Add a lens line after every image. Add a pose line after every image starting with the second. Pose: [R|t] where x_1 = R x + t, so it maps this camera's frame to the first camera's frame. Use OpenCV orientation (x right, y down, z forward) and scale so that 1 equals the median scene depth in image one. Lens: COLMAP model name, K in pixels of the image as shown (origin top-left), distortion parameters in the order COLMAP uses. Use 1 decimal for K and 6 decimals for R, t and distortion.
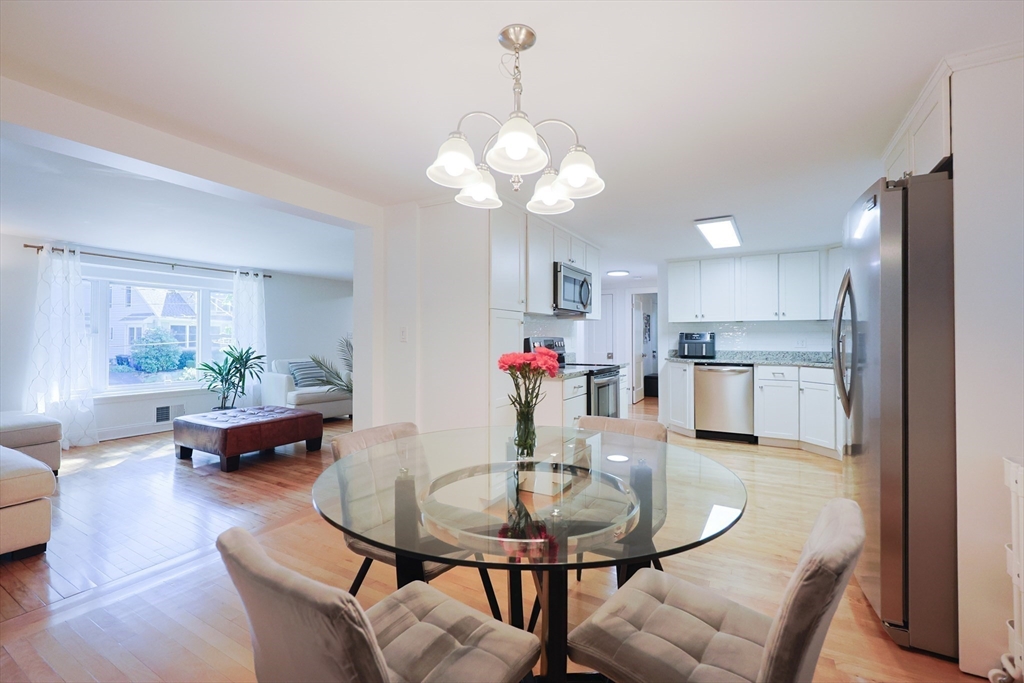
lens RADIAL K [[440.4, 0, 510.5], [0, 440.4, 333.1], [0, 0, 1]] dist [-0.003443, 0.000029]
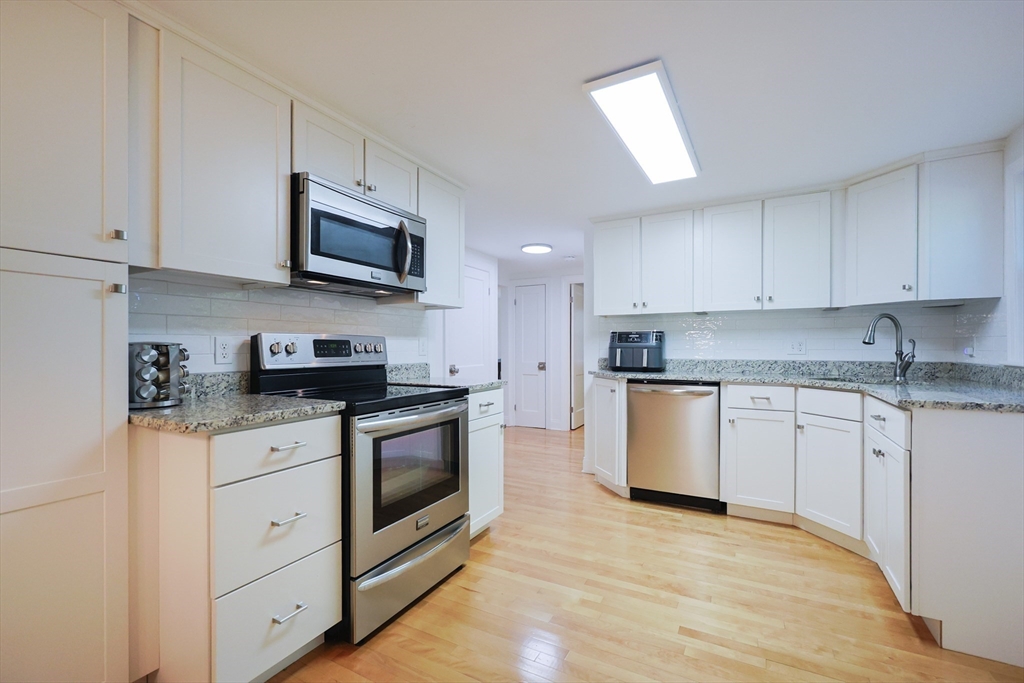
lens RADIAL K [[440.4, 0, 512.1], [0, 440.4, 349.0], [0, 0, 1]] dist [-0.003443, 0.000029]
pose [[0.999657, -0.001012, 0.026177, 0.243533], [0.000608, 0.999880, 0.015454, 0.015451], [-0.026189, -0.015432, 0.999538, 0.393160]]
